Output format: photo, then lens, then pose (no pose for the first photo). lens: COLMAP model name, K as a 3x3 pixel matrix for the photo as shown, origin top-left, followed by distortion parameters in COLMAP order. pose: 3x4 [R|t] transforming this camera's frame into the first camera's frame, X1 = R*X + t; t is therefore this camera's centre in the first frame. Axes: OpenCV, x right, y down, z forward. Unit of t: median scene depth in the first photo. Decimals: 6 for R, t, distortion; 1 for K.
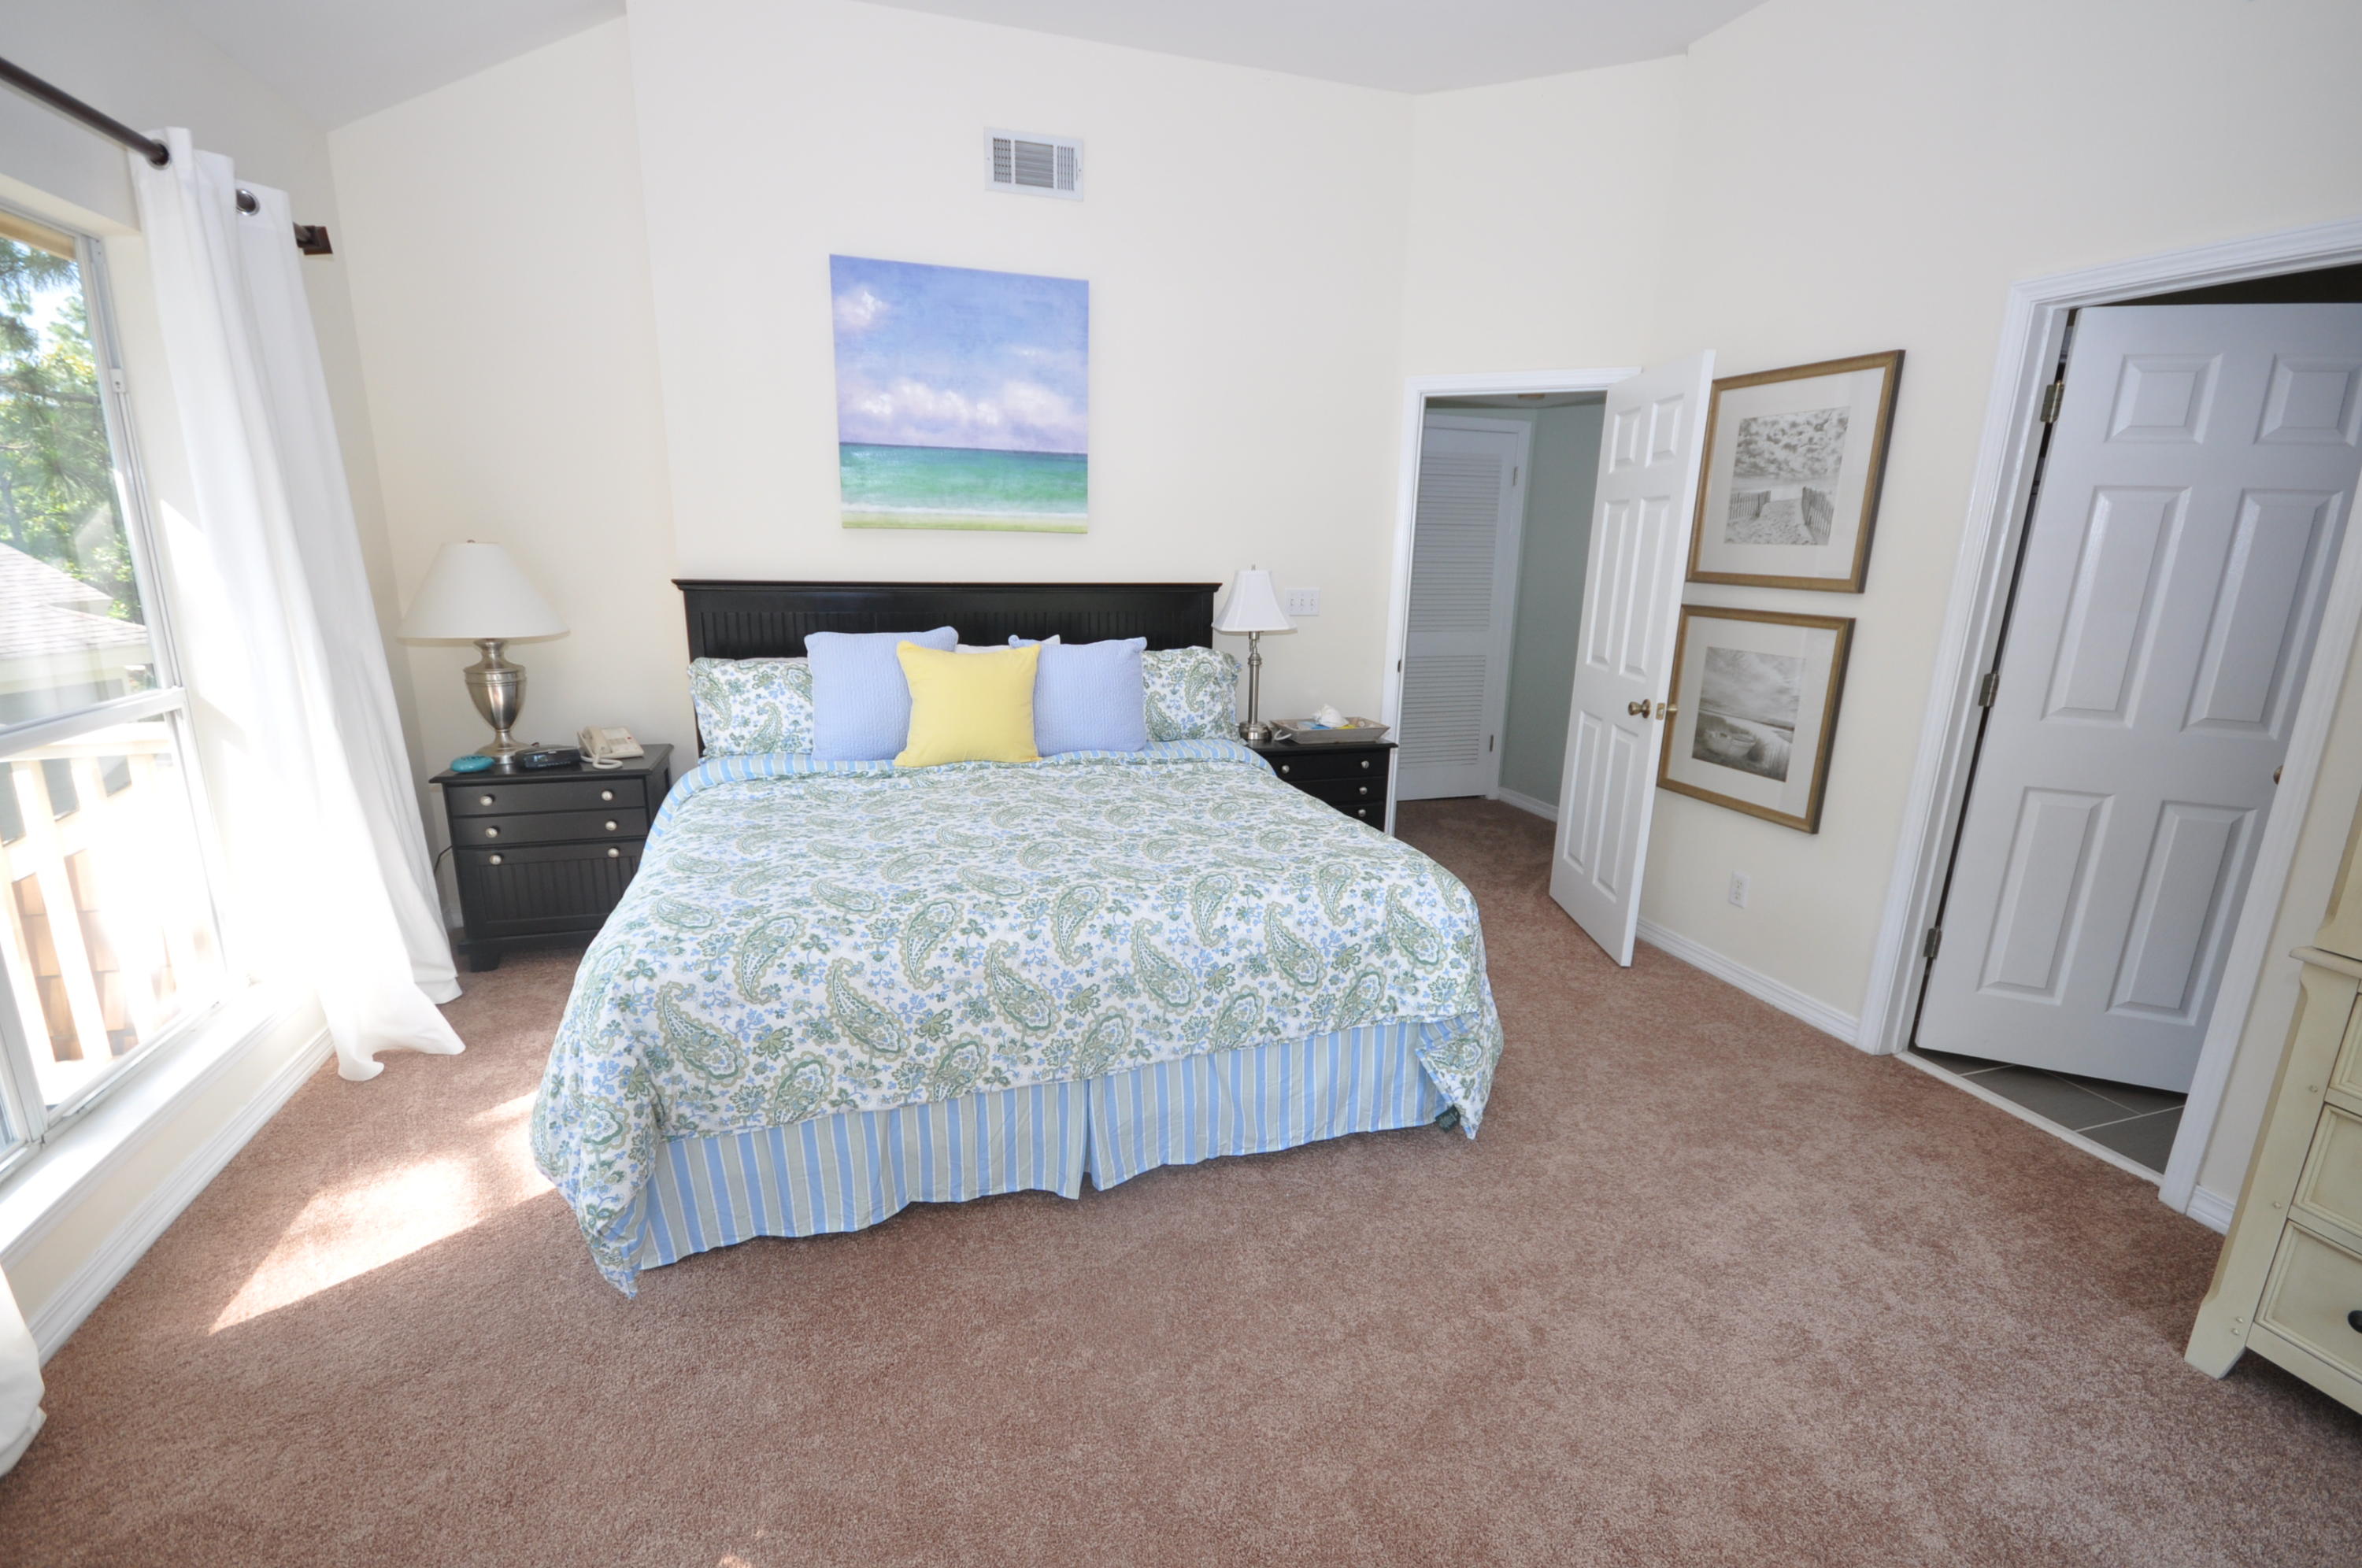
lens RADIAL K [[1034.8, 0, 1185.7], [0, 1034.8, 794.1], [0, 0, 1]] dist [-0.010258, -0.000700]
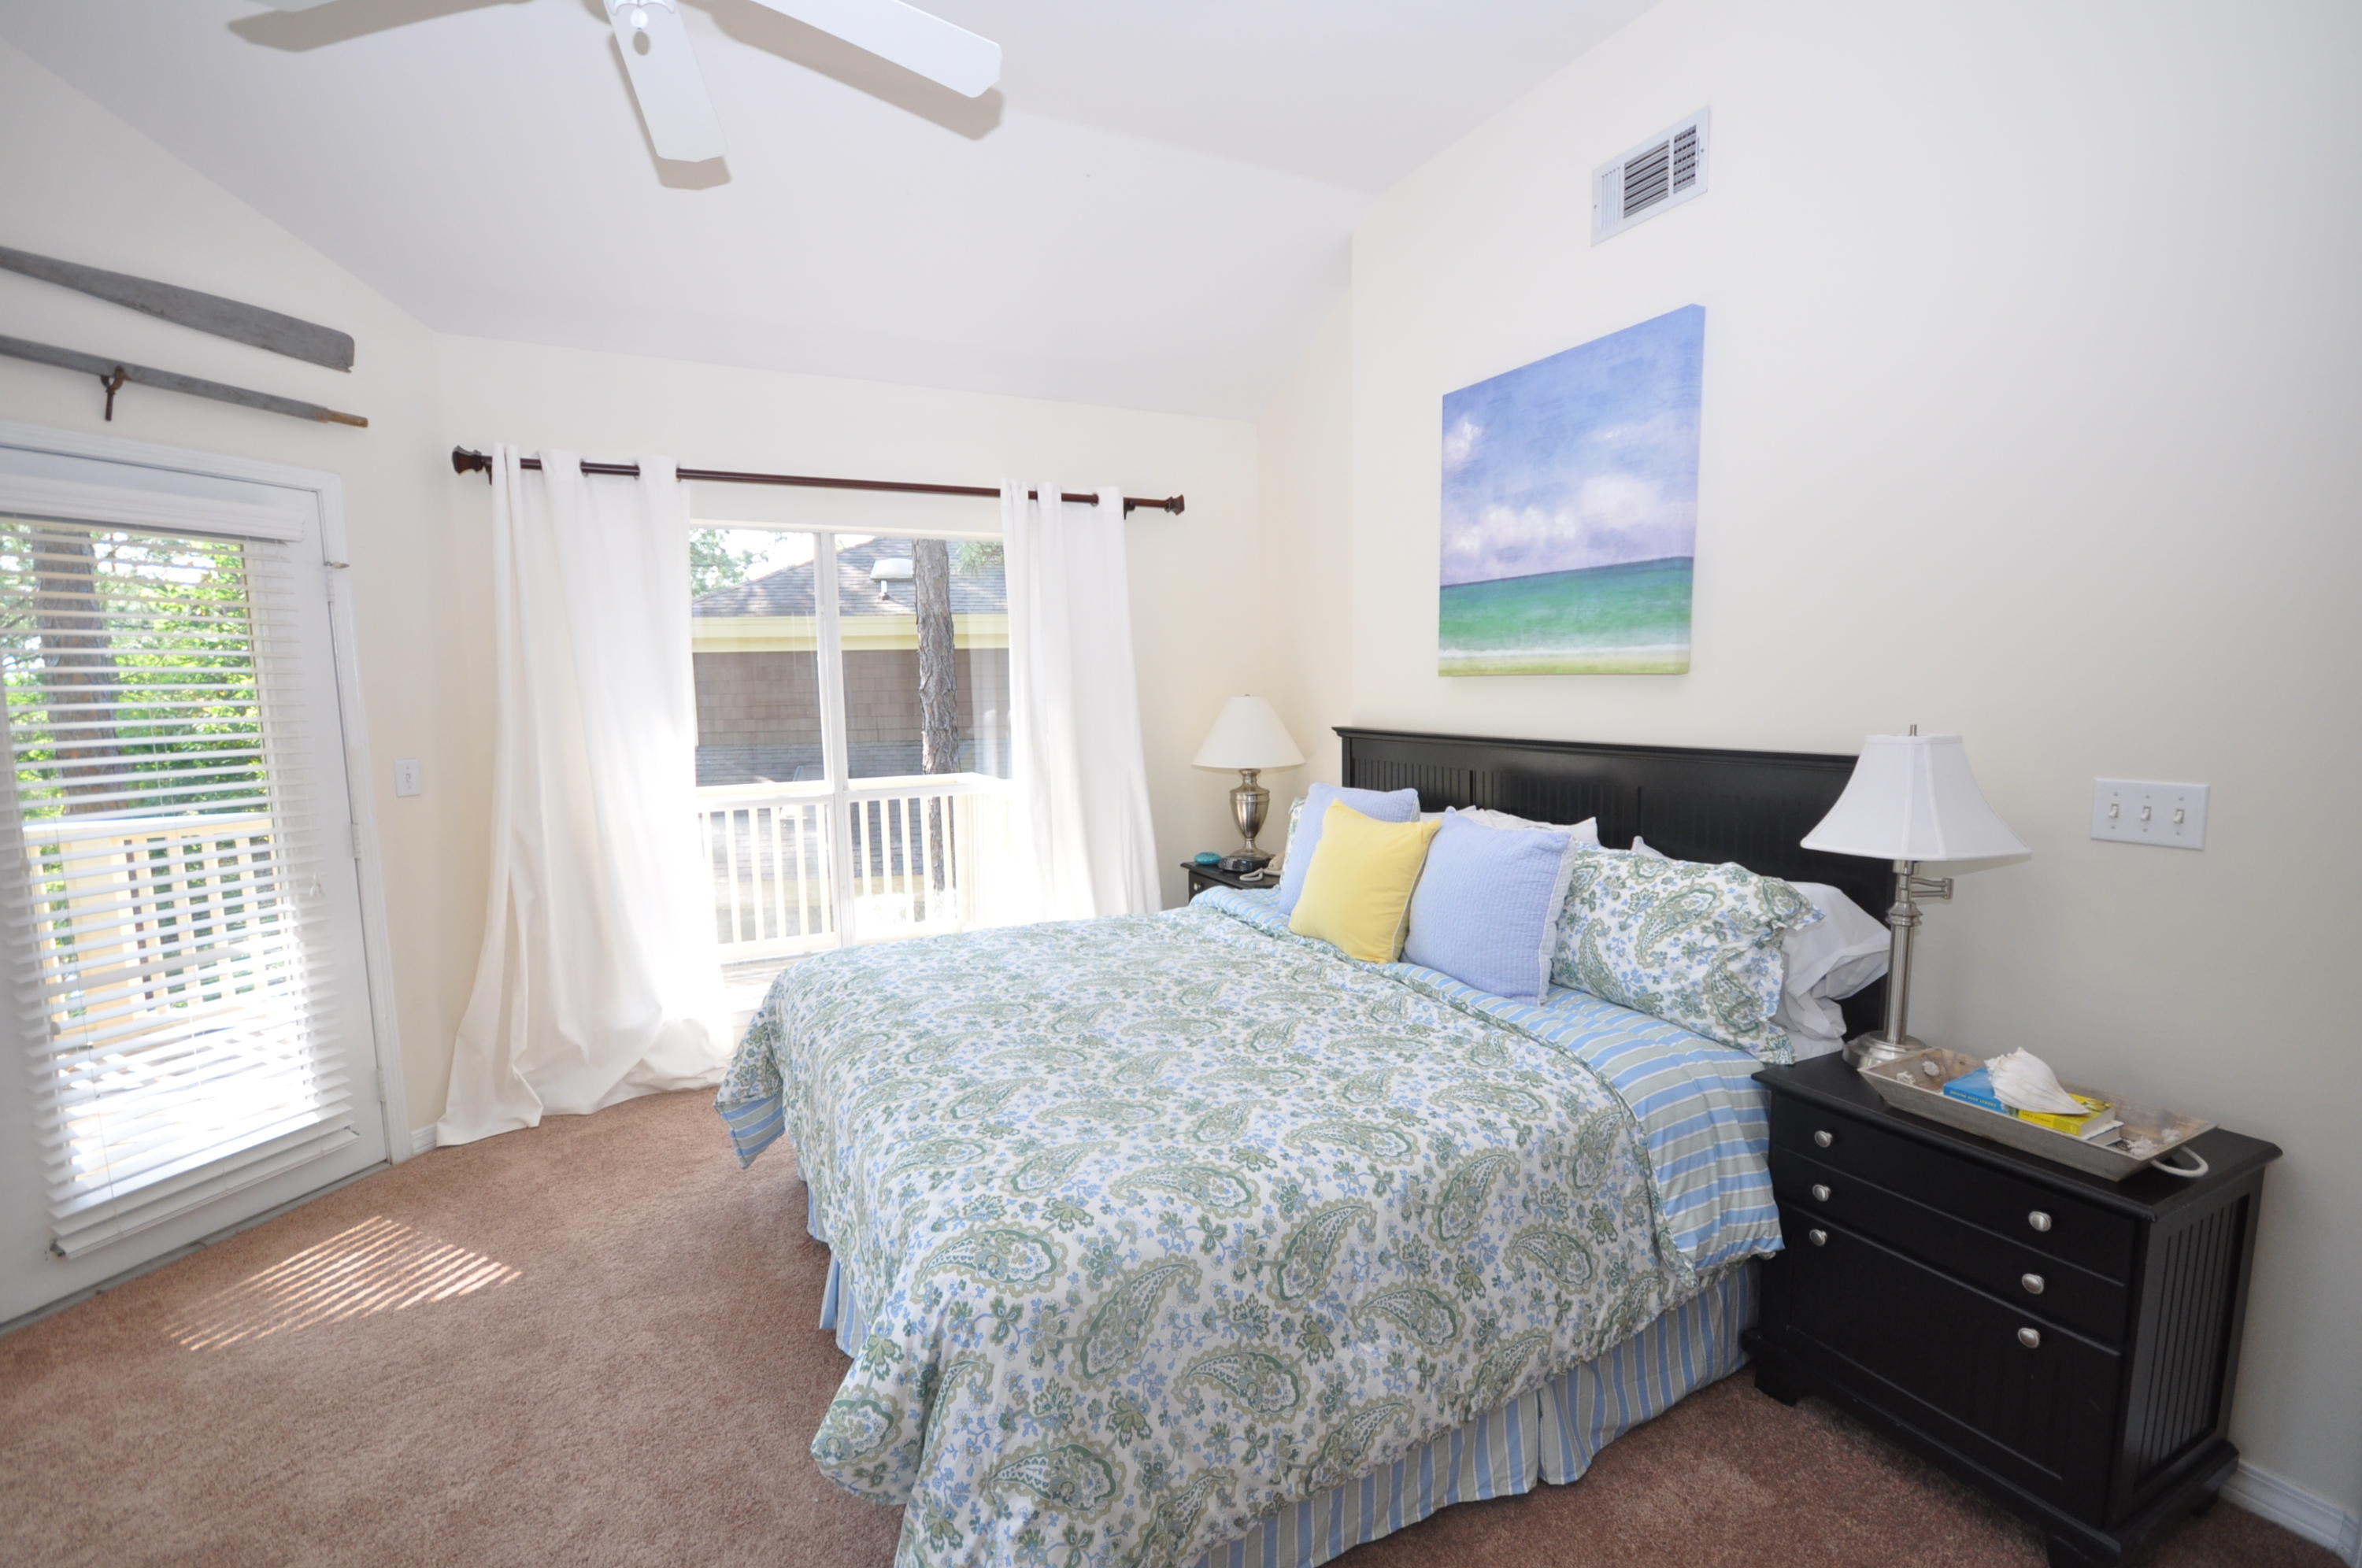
lens RADIAL K [[1034.8, 0, 1182.6], [0, 1034.8, 792.7], [0, 0, 1]] dist [-0.010258, -0.000700]
pose [[0.159319, 0.082845, -0.983745, 0.537224], [-0.218811, 0.974652, 0.046643, -0.146798], [0.962673, 0.207823, 0.173408, 0.629335]]
